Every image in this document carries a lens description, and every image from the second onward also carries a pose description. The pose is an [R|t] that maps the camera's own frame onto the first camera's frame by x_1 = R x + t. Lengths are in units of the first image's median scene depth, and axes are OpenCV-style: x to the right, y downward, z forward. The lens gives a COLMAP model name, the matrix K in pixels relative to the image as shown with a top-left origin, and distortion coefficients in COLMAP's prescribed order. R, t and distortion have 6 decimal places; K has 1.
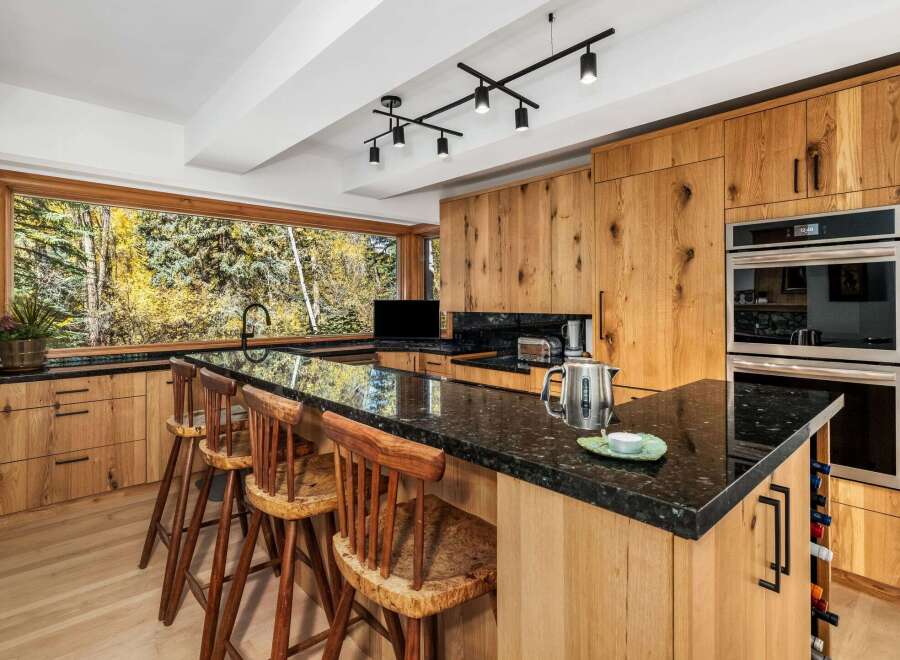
lens RADIAL K [[465.6, 0, 435.5], [0, 465.6, 301.6], [0, 0, 1]] dist [0.001617, 0.000072]
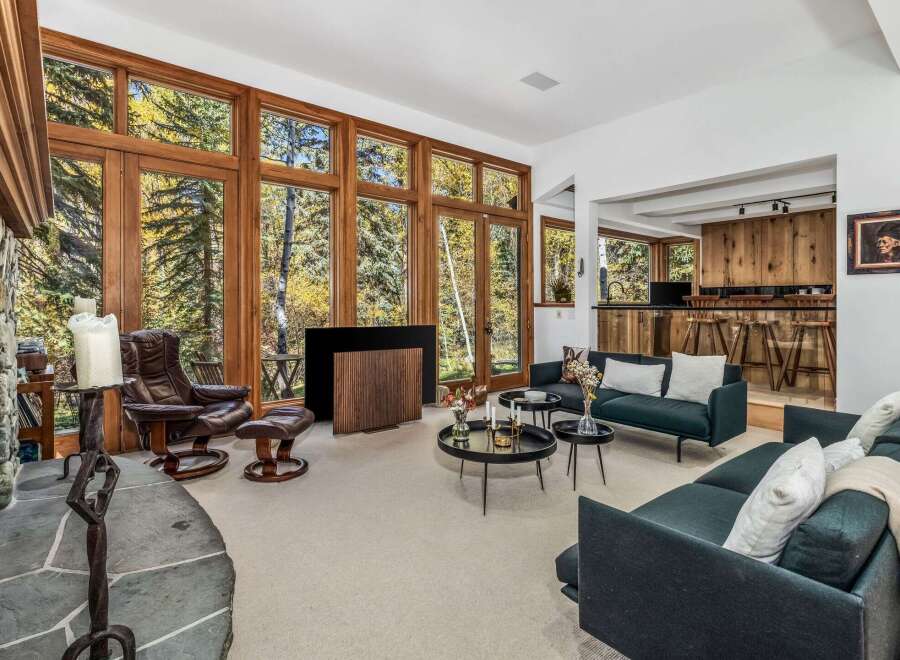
lens RADIAL K [[465.6, 0, 435.5], [0, 465.6, 301.6], [0, 0, 1]] dist [0.001617, 0.000072]
pose [[0.998513, 0.005506, -0.054227, -1.403945], [-0.005463, 0.999985, 0.000950, 0.121563], [0.054231, -0.000652, 0.998528, -1.262416]]
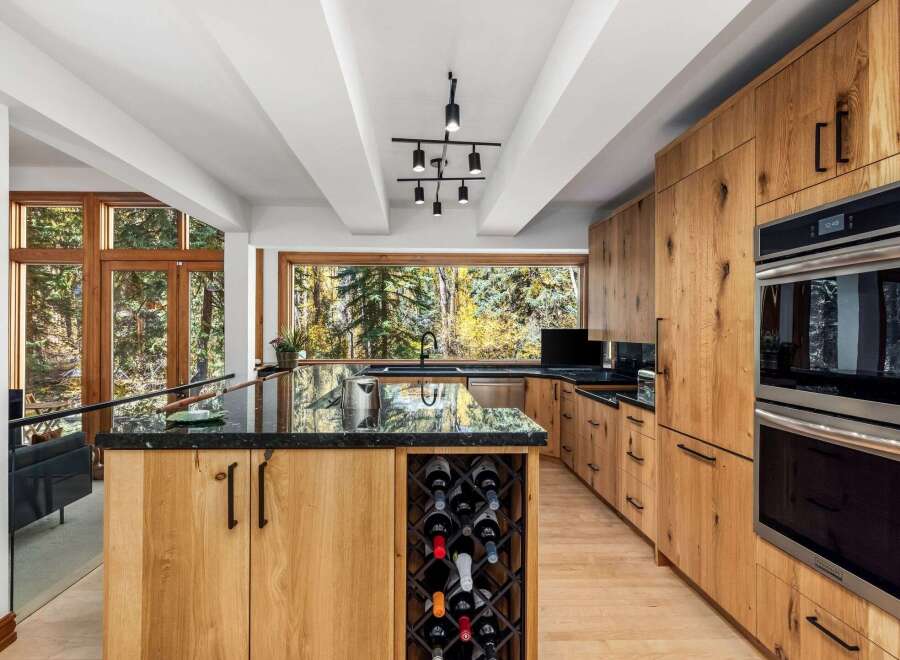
lens RADIAL K [[451.4, 0, 434.9], [0, 451.4, 329.5], [0, 0, 1]] dist [-0.000156, -0.000067]
pose [[0.767643, 0.000386, -0.640878, 0.581676], [-0.001649, 0.999998, -0.001373, 0.000494], [0.640875, 0.002111, 0.767642, 0.095184]]
